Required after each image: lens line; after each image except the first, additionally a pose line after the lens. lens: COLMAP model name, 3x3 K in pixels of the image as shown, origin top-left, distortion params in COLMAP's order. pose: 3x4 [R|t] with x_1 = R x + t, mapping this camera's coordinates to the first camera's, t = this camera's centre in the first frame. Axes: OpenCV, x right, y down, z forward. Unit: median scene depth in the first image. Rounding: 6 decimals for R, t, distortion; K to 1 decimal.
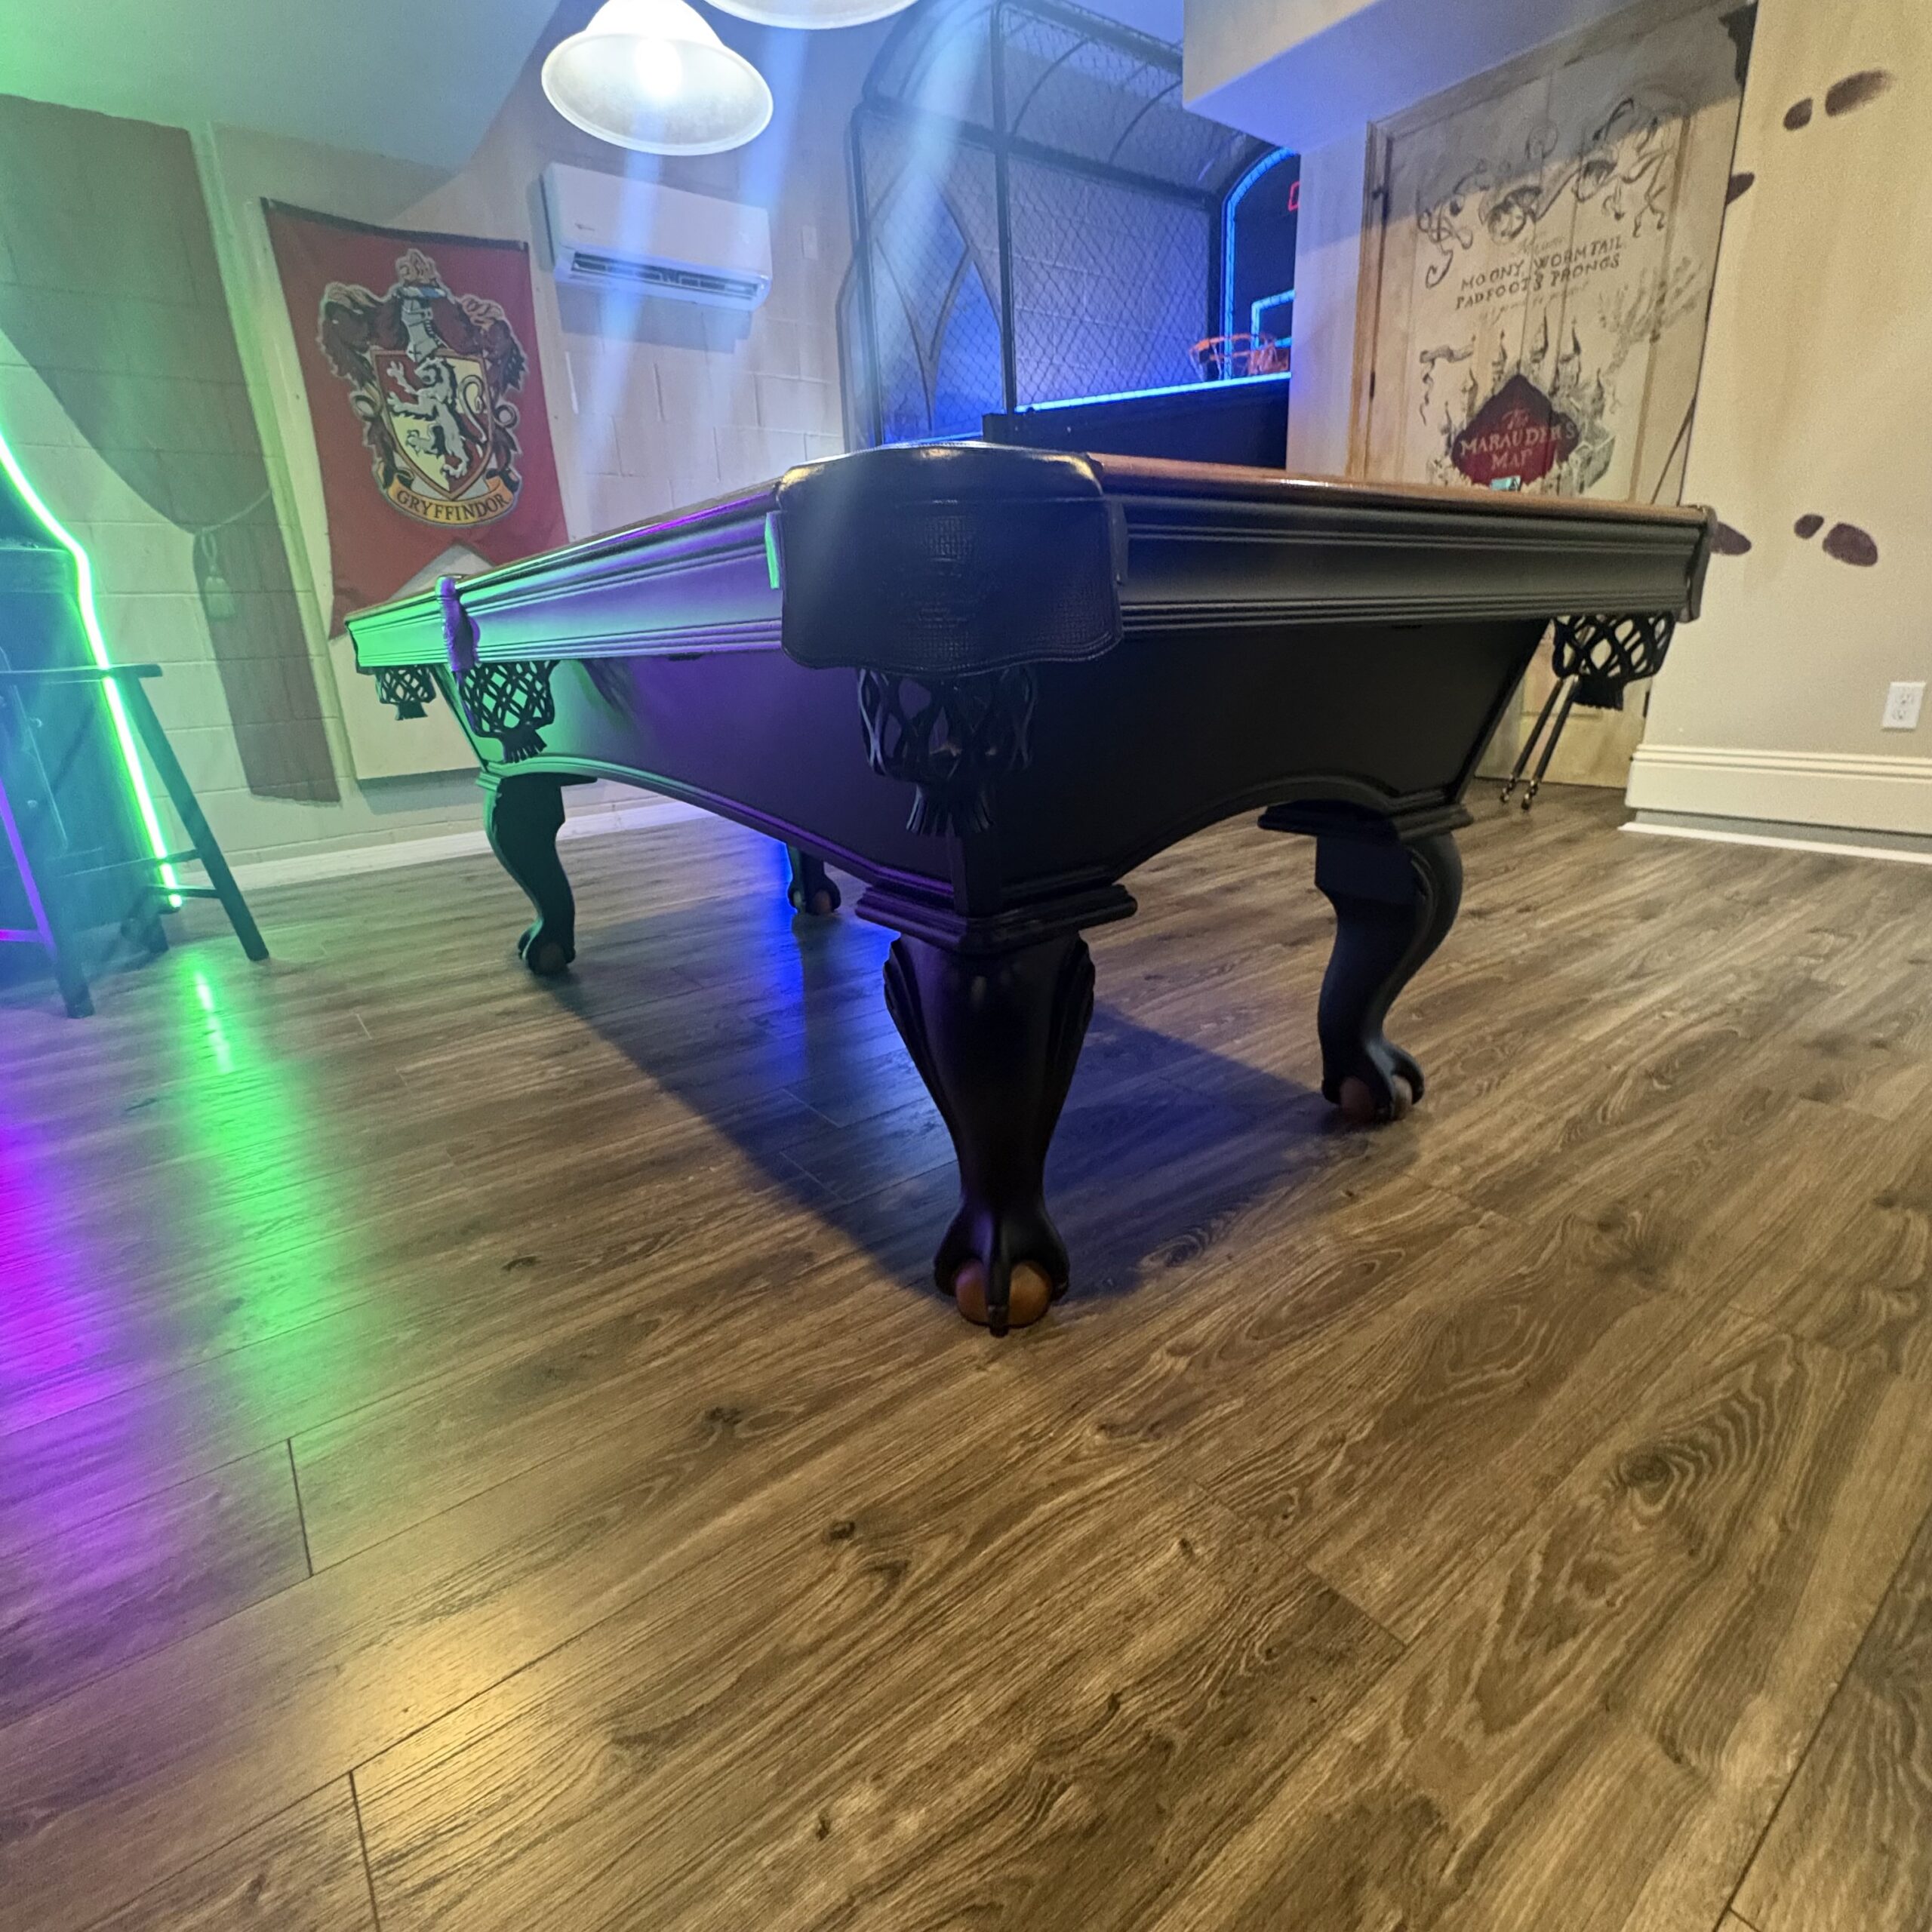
lens RADIAL K [[1023.6, 0, 964.0], [0, 1023.6, 970.8], [0, 0, 1]] dist [0.002661, -0.002307]
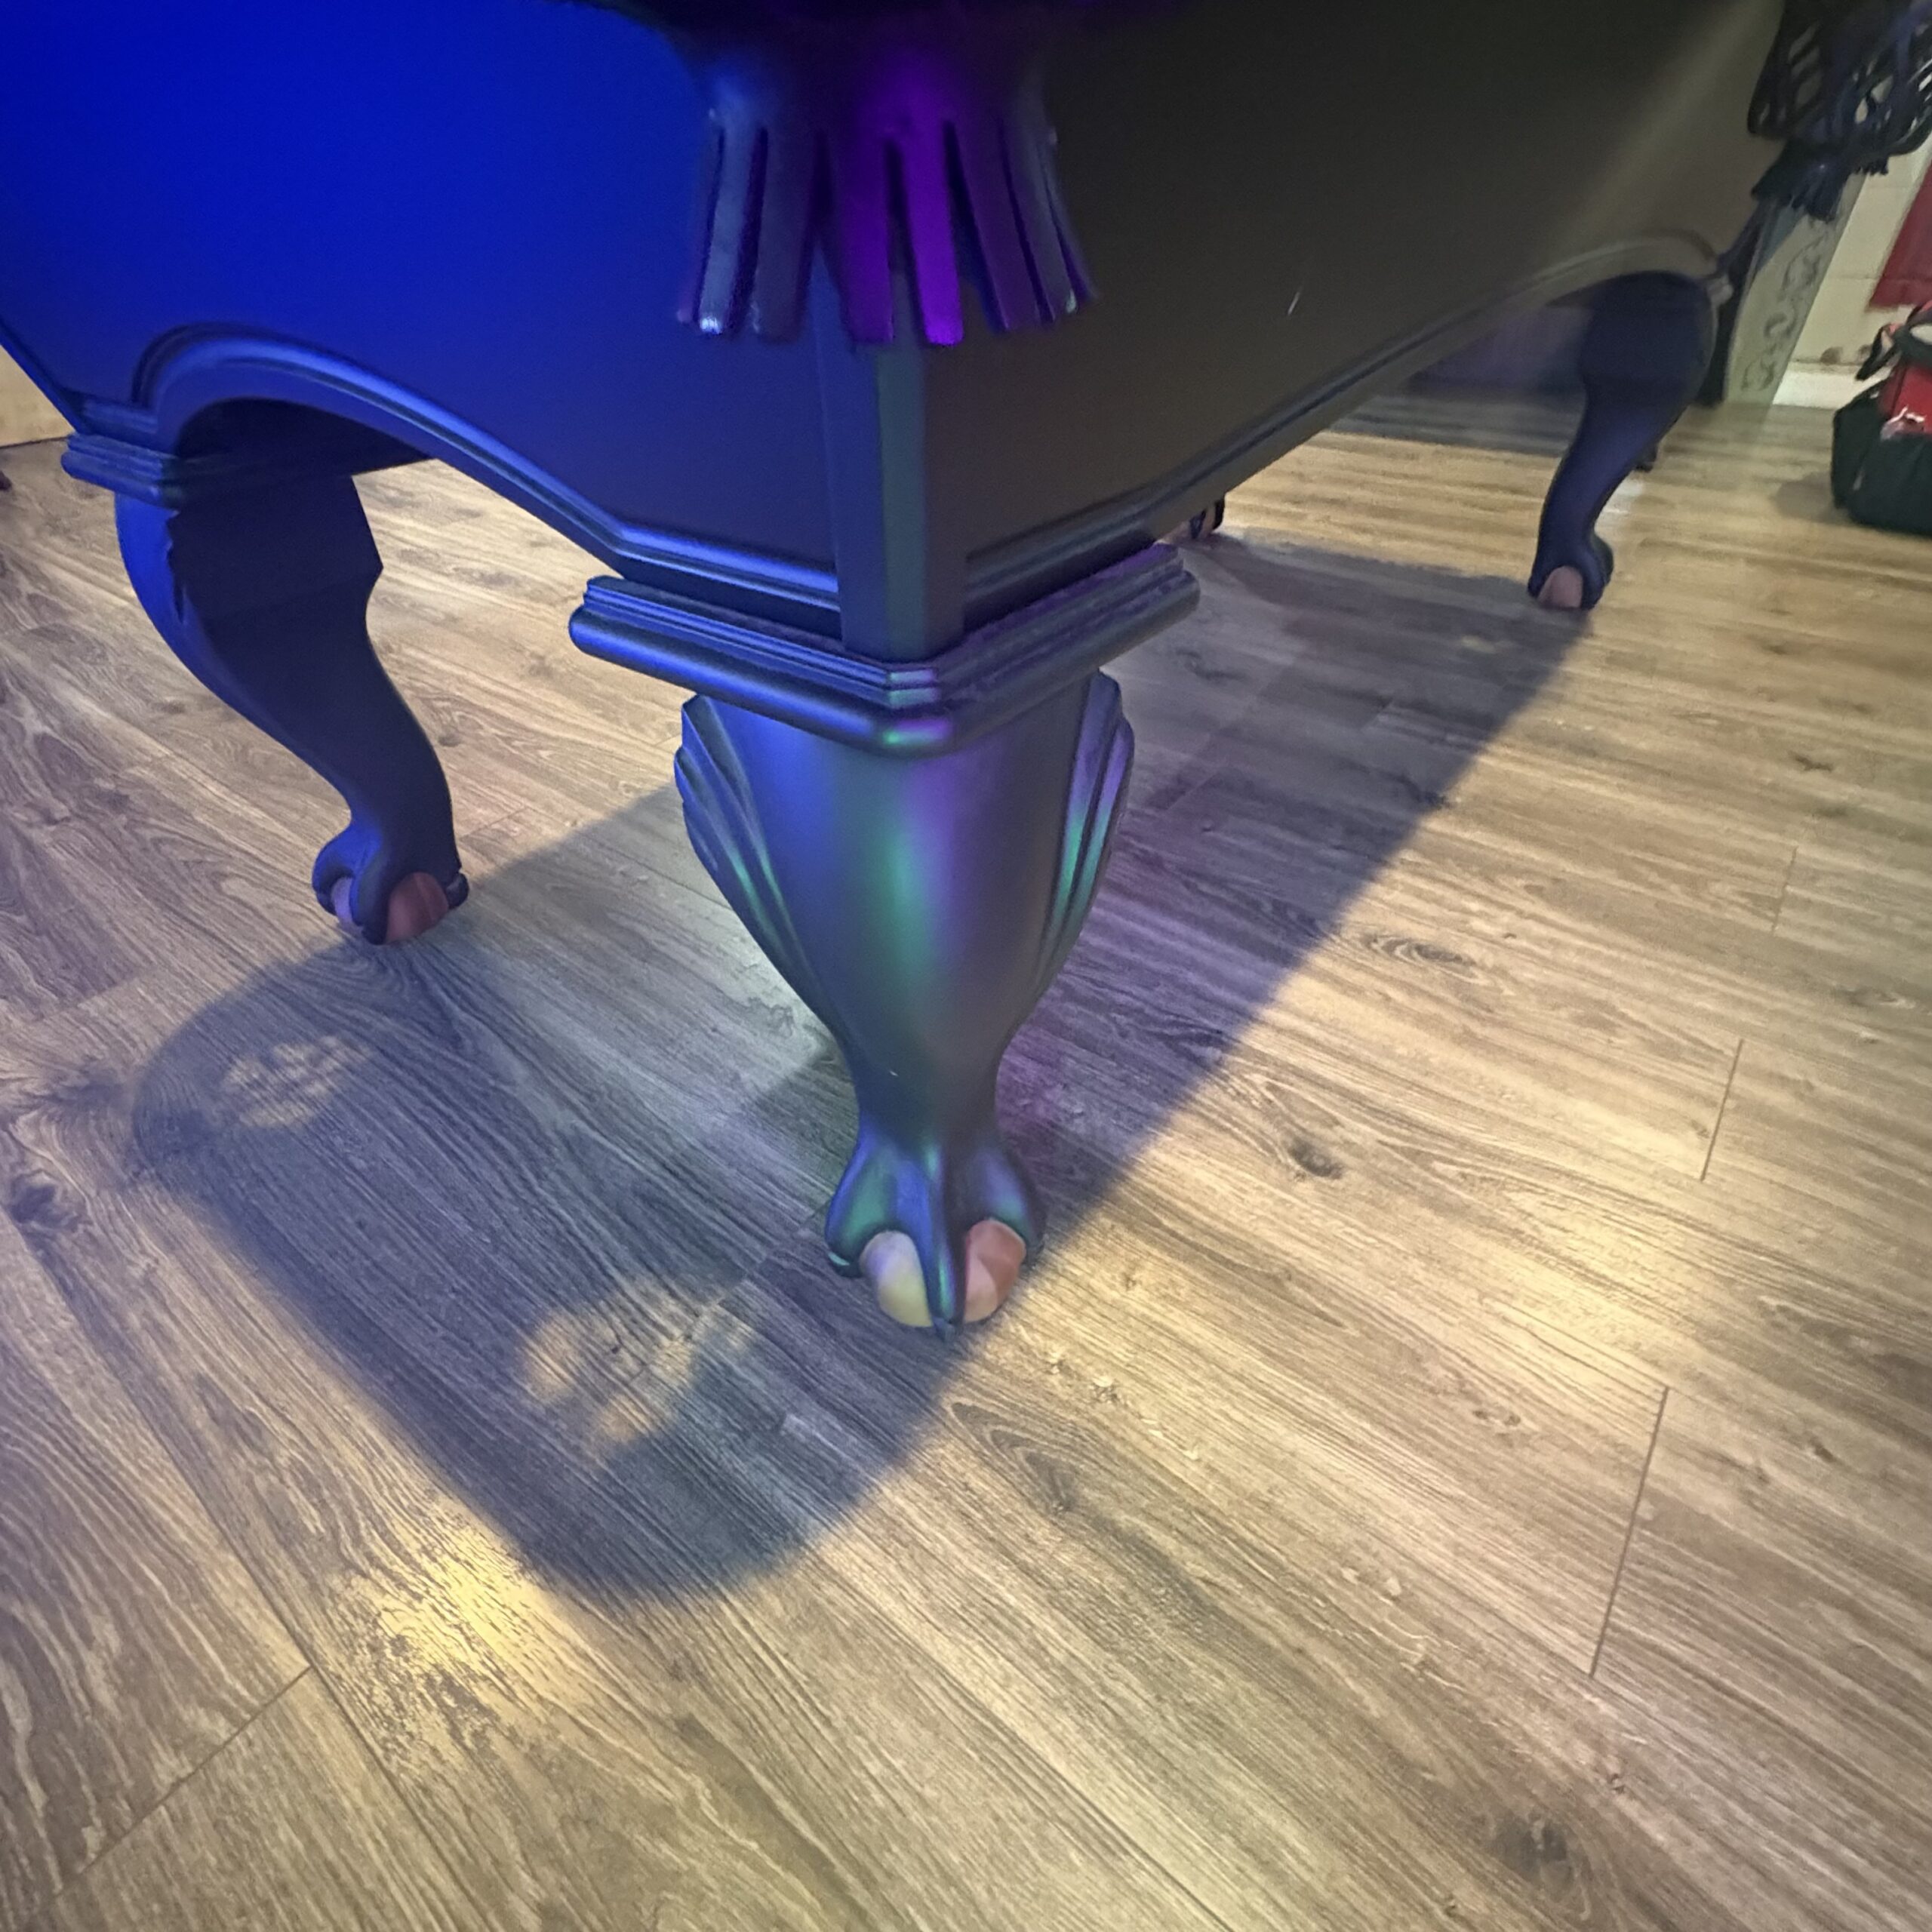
lens RADIAL K [[1023.6, 0, 961.7], [0, 1023.6, 969.6], [0, 0, 1]] dist [0.002661, -0.002307]
pose [[-0.252389, -0.556397, 0.791658, -0.780638], [0.327688, 0.720654, 0.610965, -0.318706], [-0.910451, 0.413618, 0.000440, 1.270070]]
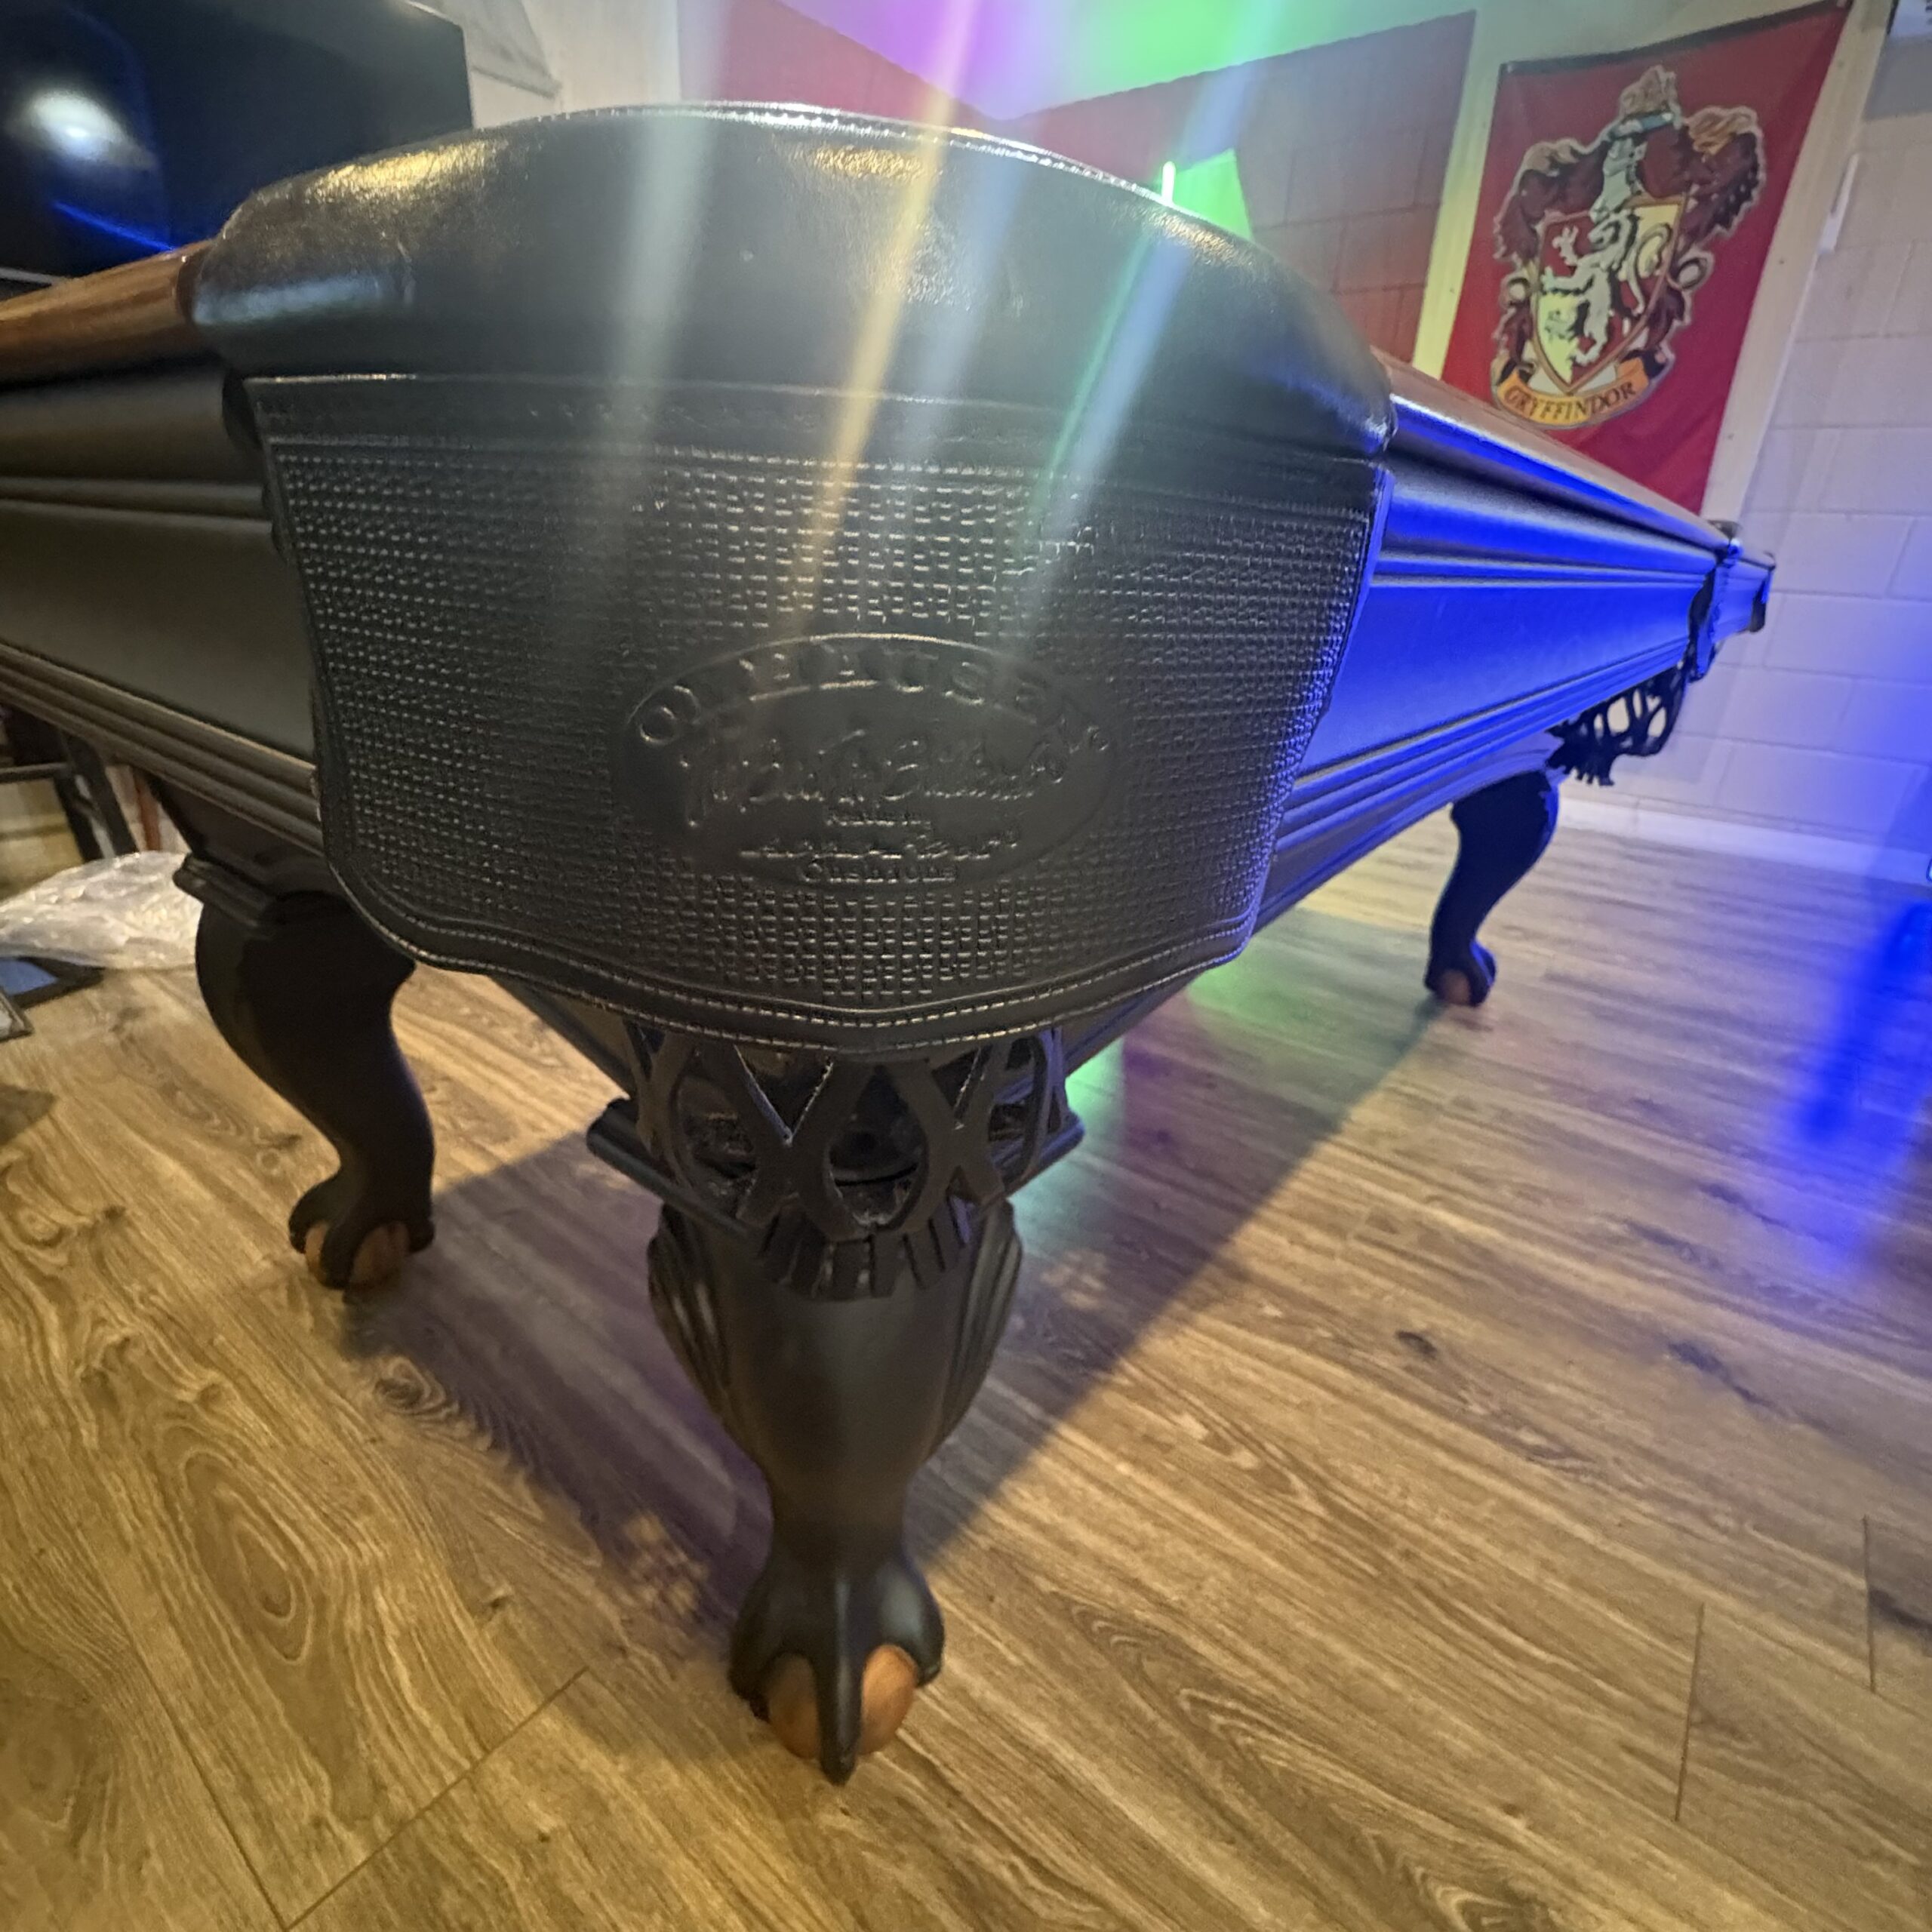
lens RADIAL K [[1023.6, 0, 966.0], [0, 1023.6, 975.9], [0, 0, 1]] dist [0.002661, -0.002307]
pose [[0.251014, 0.431175, -0.866649, 0.573425], [-0.357177, 0.873391, 0.331077, -0.280369], [0.899676, 0.226442, 0.373239, 0.673933]]
